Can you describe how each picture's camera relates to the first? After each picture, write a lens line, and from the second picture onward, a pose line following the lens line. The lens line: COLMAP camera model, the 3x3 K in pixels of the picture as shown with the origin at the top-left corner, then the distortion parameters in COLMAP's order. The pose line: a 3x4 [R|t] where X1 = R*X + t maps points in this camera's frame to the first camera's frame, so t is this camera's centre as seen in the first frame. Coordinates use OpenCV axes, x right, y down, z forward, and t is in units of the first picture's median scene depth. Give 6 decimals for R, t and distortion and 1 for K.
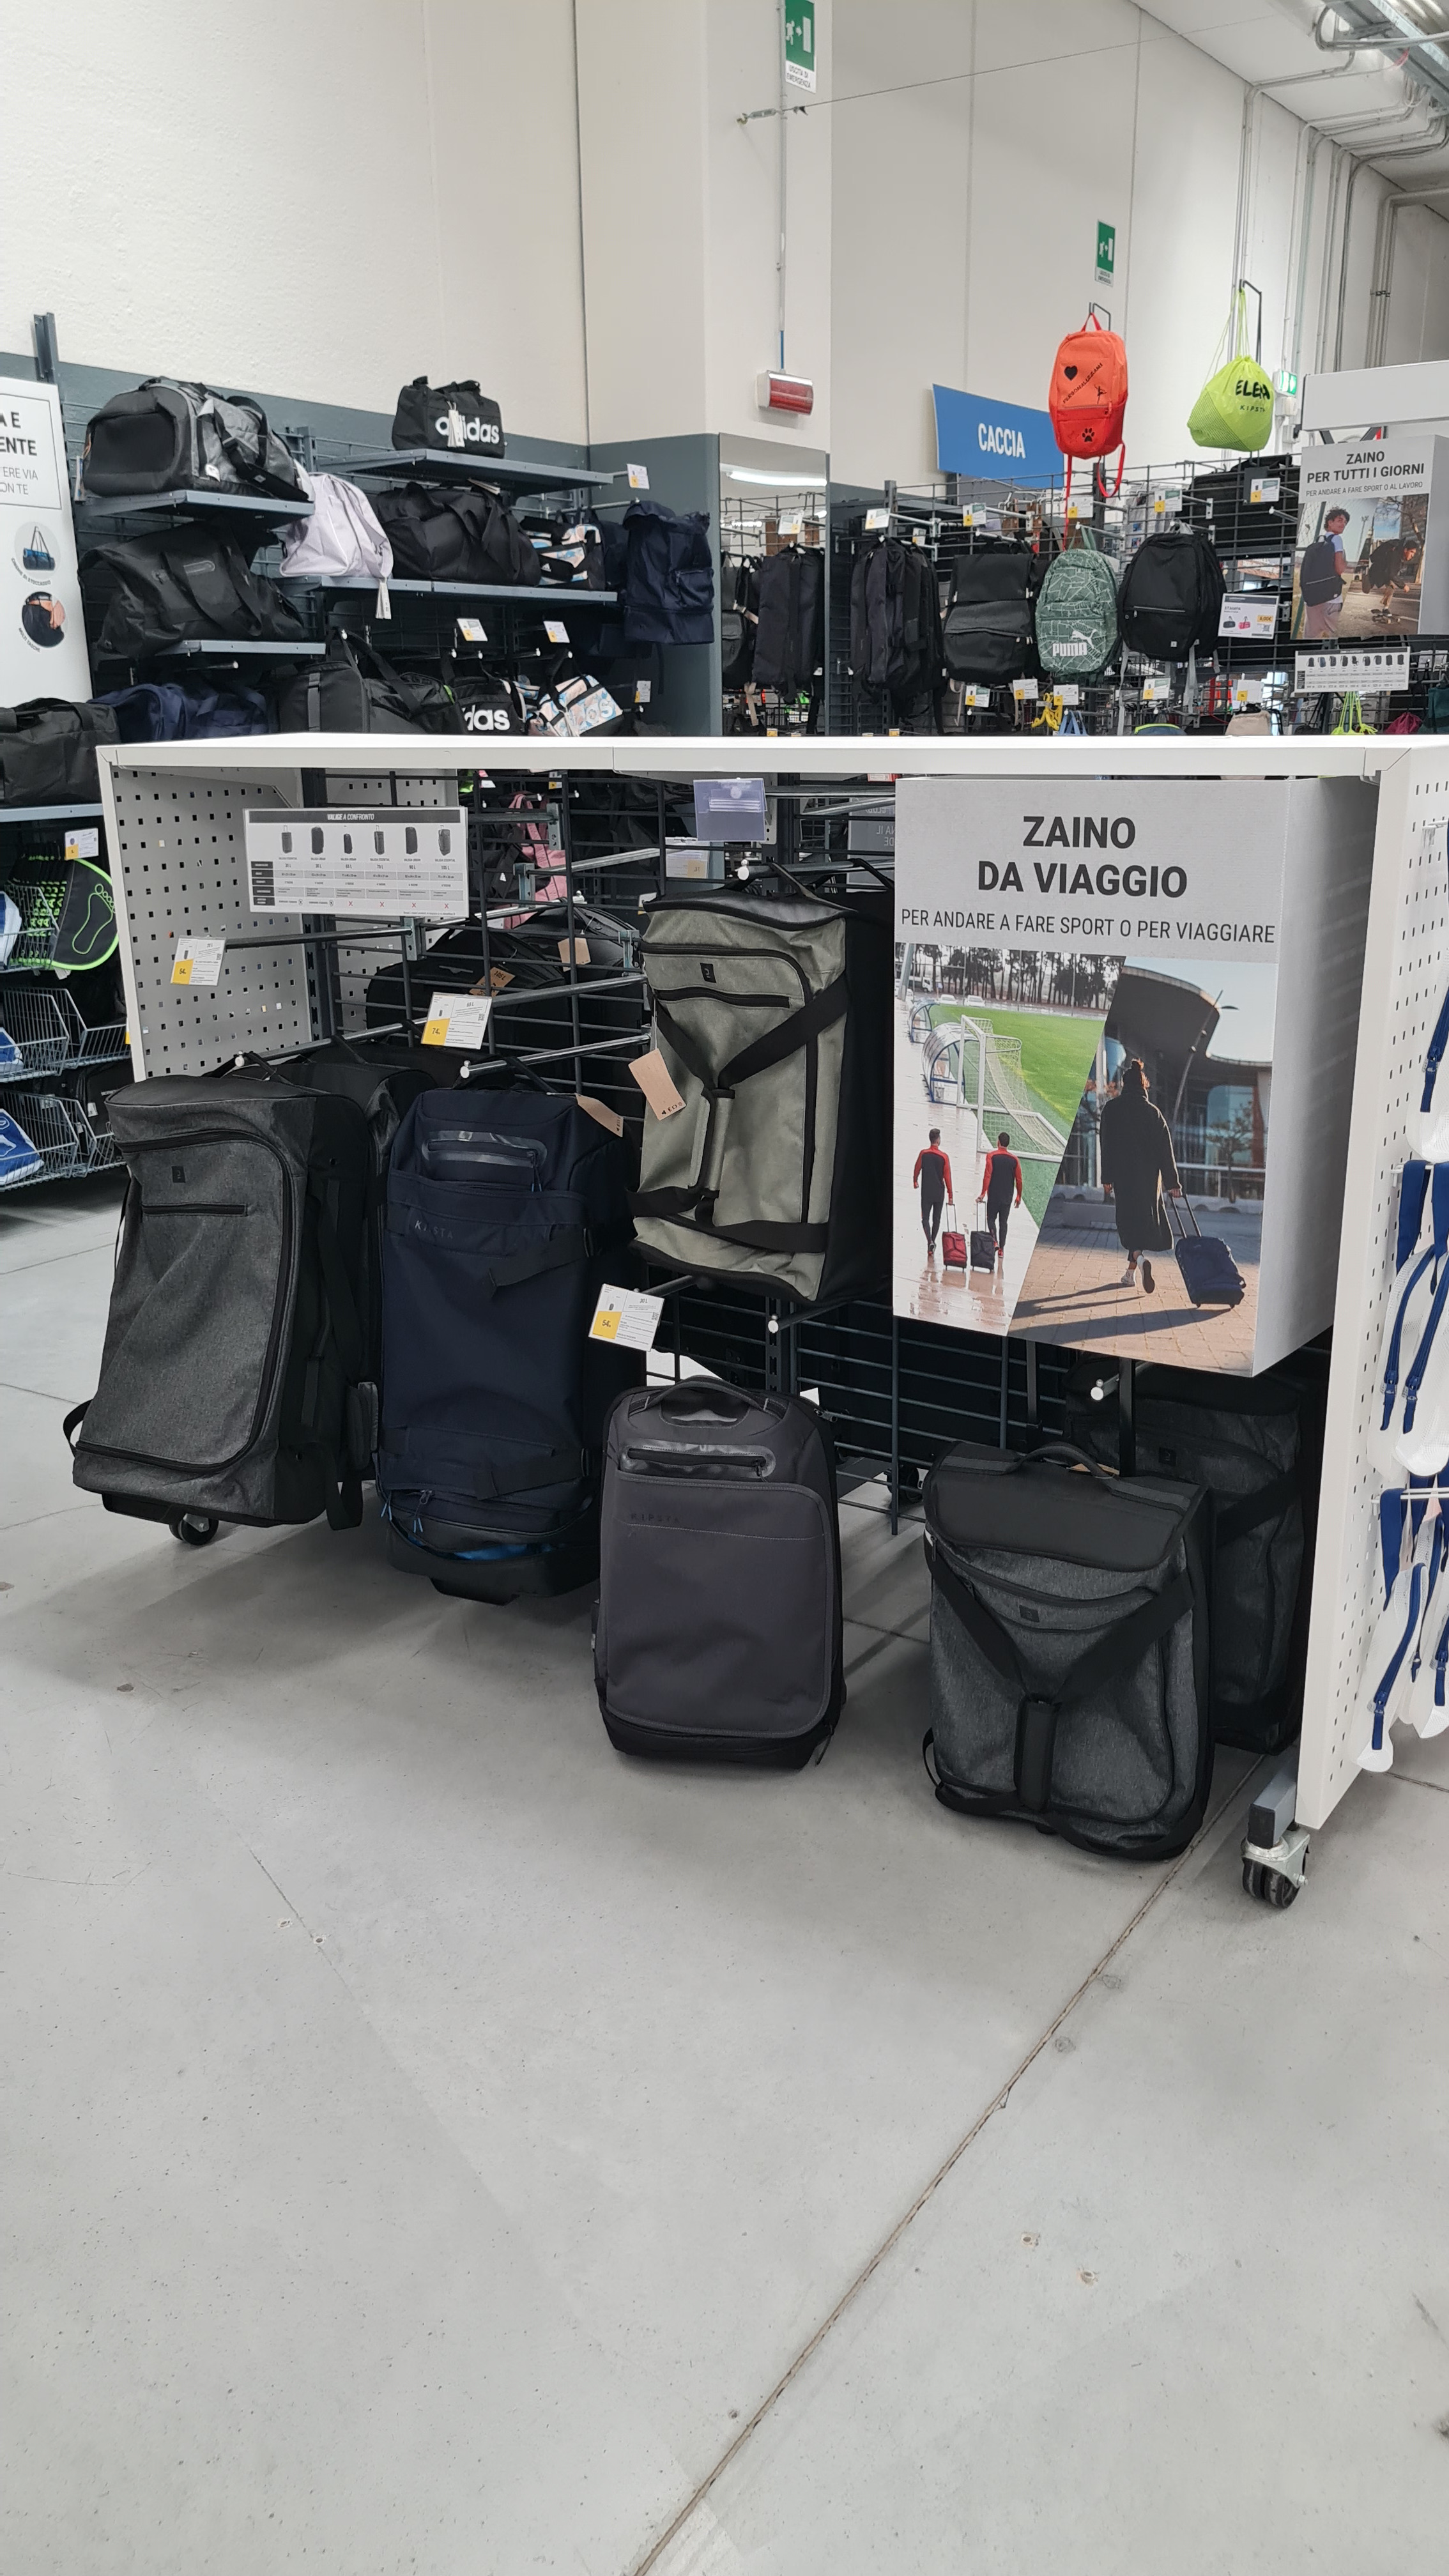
lens RADIAL K [[1922.0, 0, 700.7], [0, 1922.0, 1376.8], [0, 0, 1]] dist [0.040046, -0.003623]
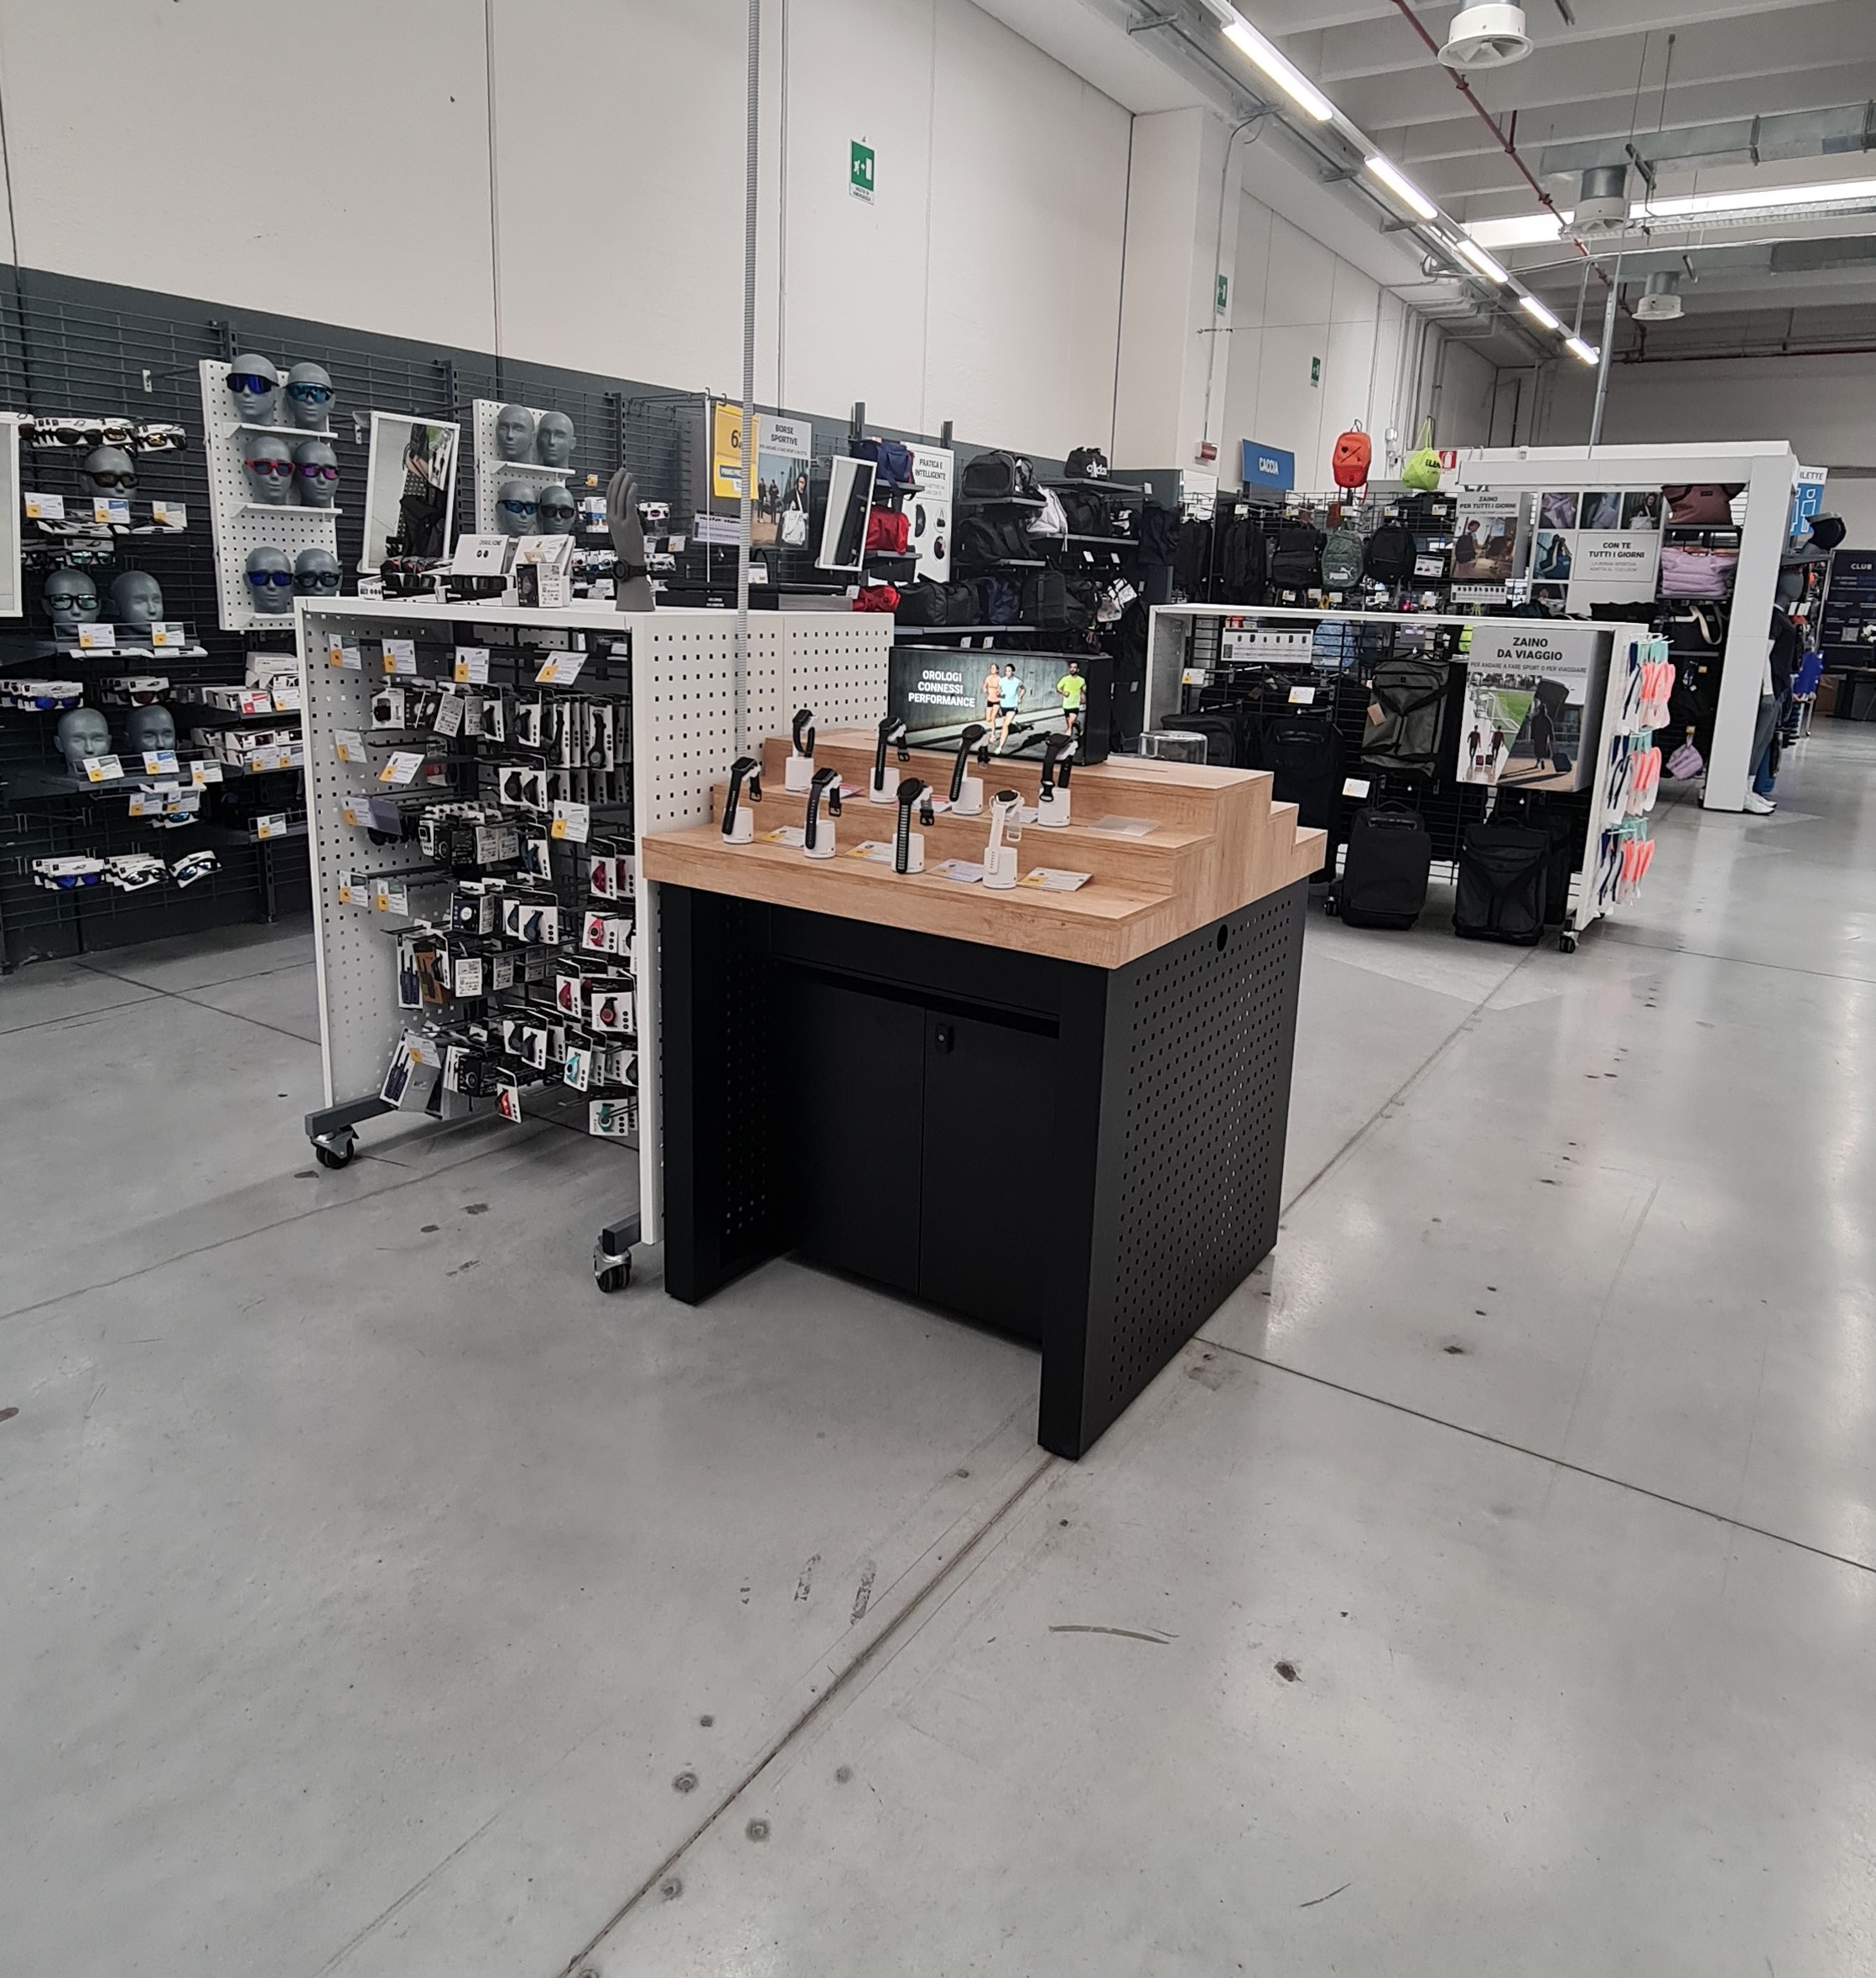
lens RADIAL K [[1395.2, 0, 909.7], [0, 1395.2, 974.5], [0, 0, 1]] dist [0.015578, -0.000200]
pose [[0.998708, 0.038726, 0.032897, -0.334960], [-0.036630, 0.997397, -0.062106, 0.178670], [-0.035216, 0.060821, 0.997527, -0.506532]]
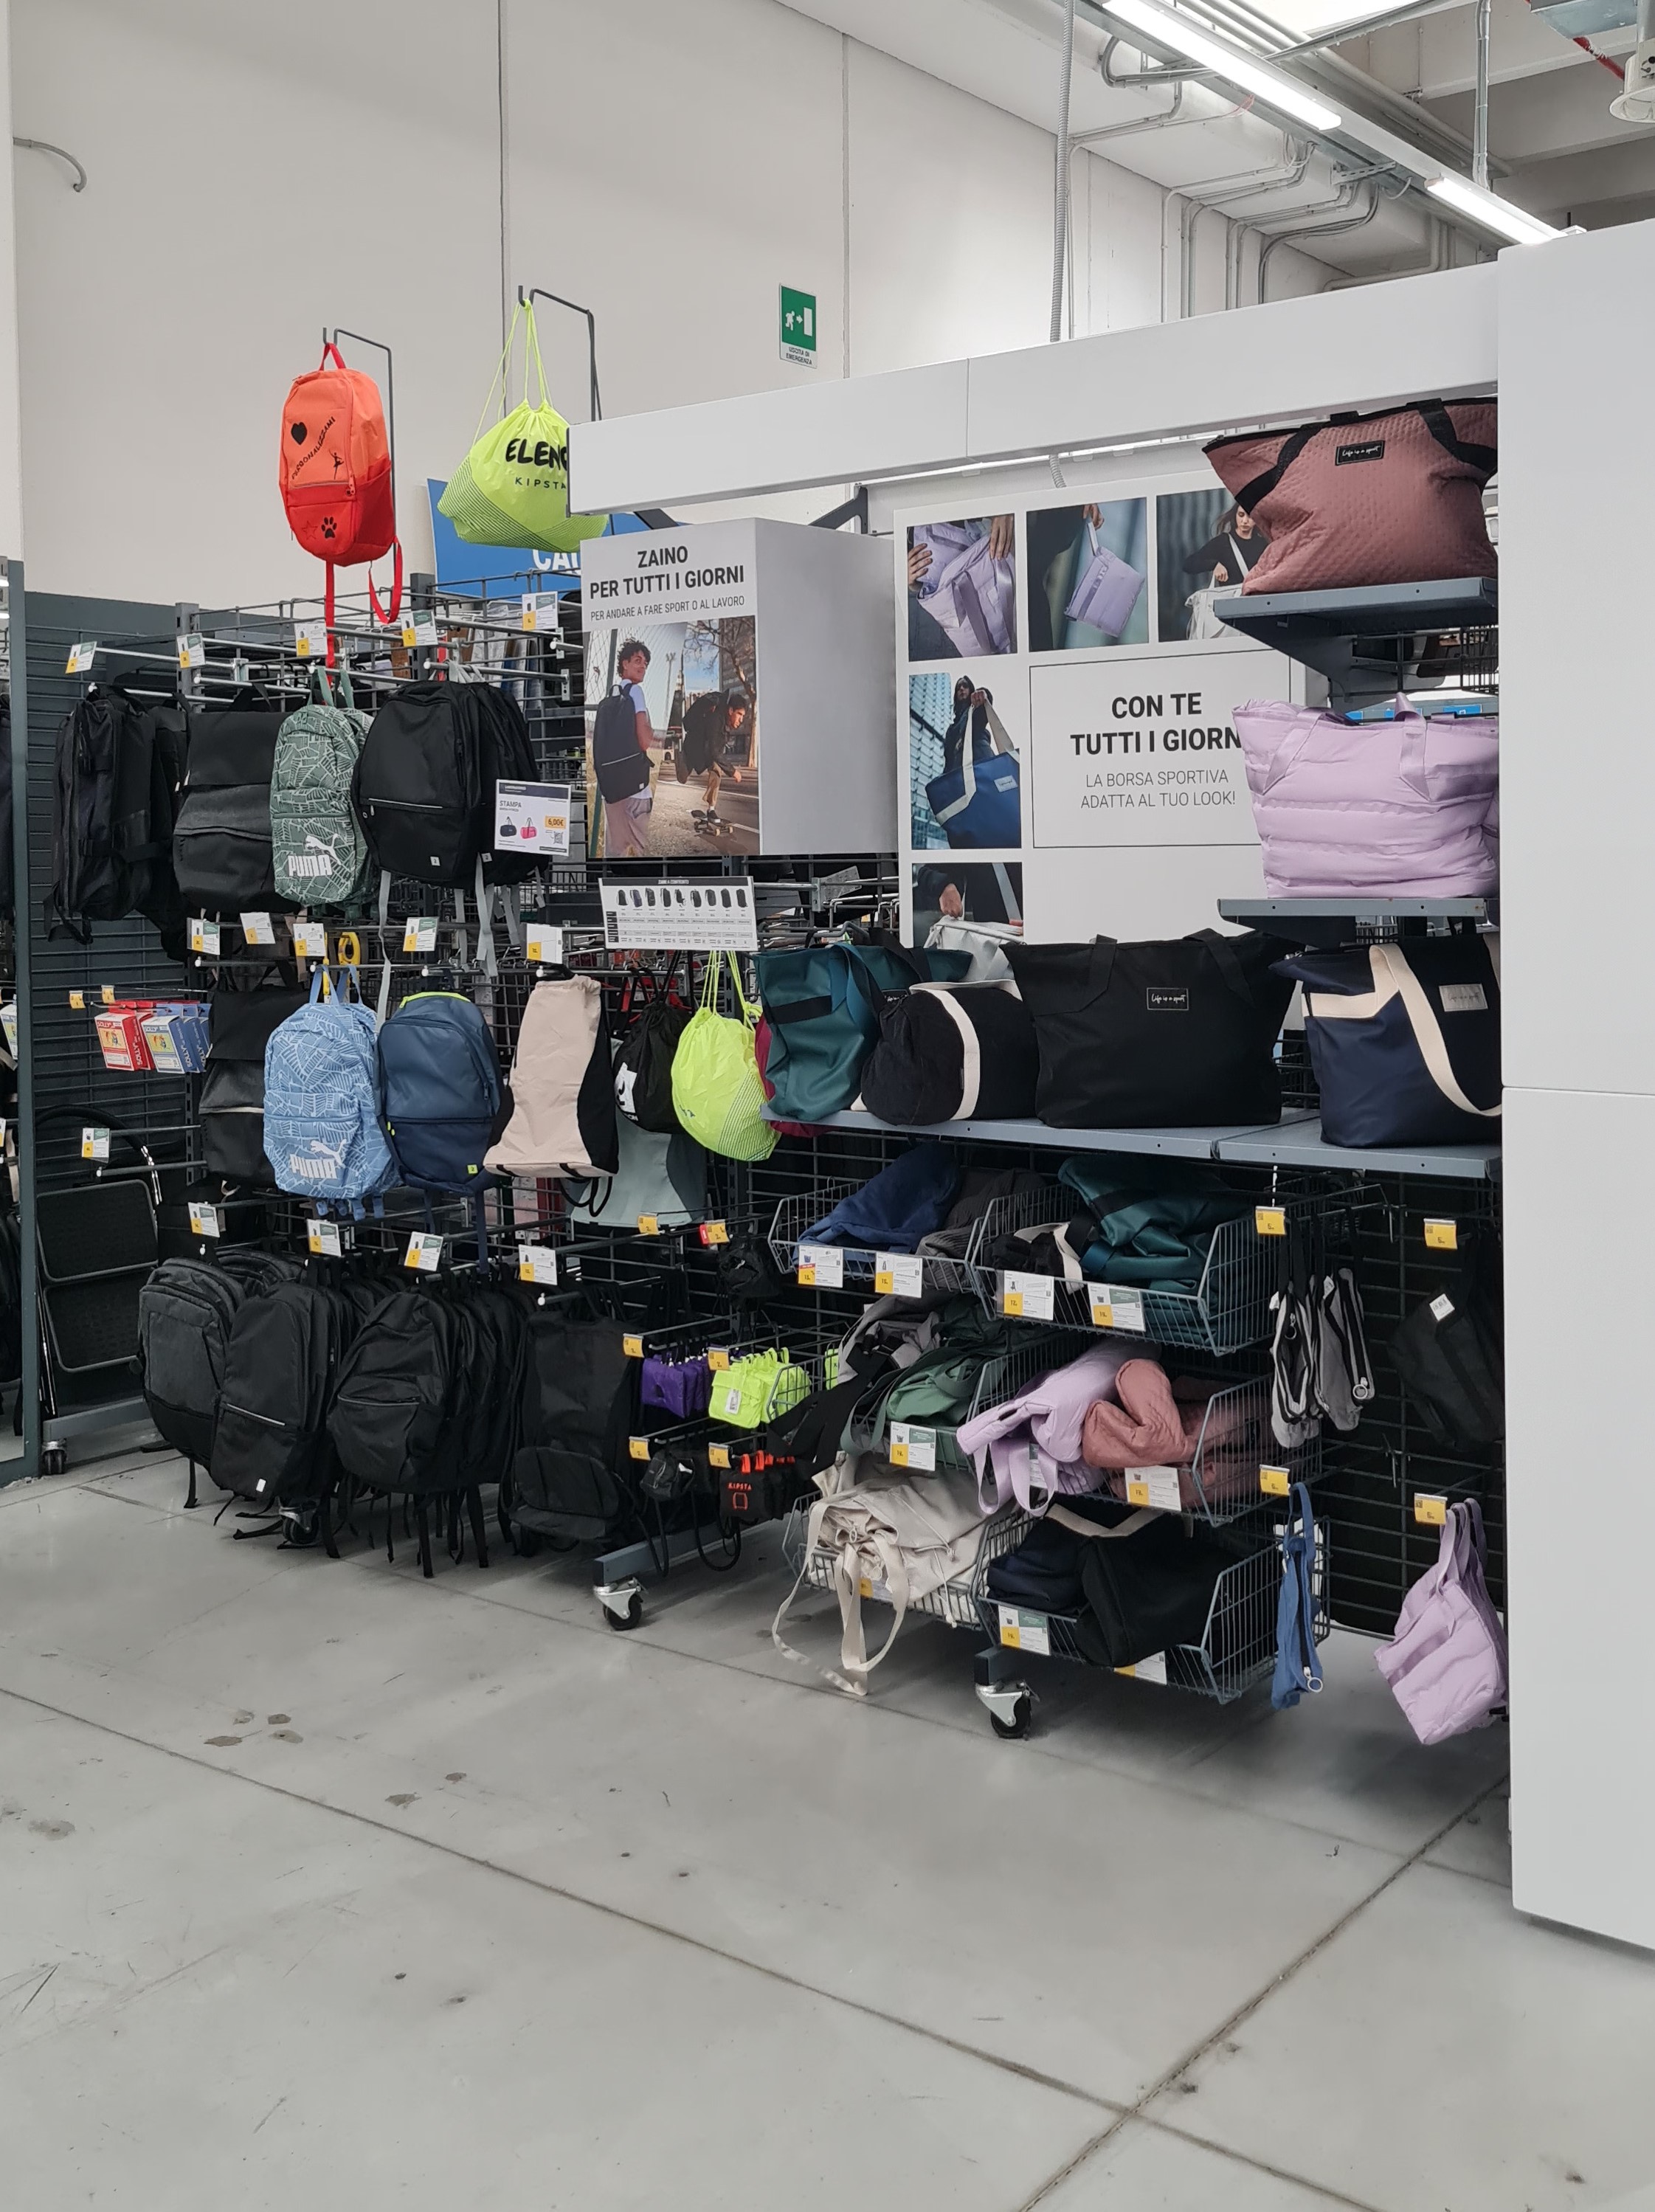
lens RADIAL K [[2262.6, 0, 828.1], [0, 2262.6, 1098.5], [0, 0, 1]] dist [0.018723, 0.000000]
pose [[0.998147, 0.009266, -0.060132, 0.428074], [-0.022904, 0.972856, -0.230276, -0.173399], [0.056366, 0.231227, 0.971266, 0.409513]]
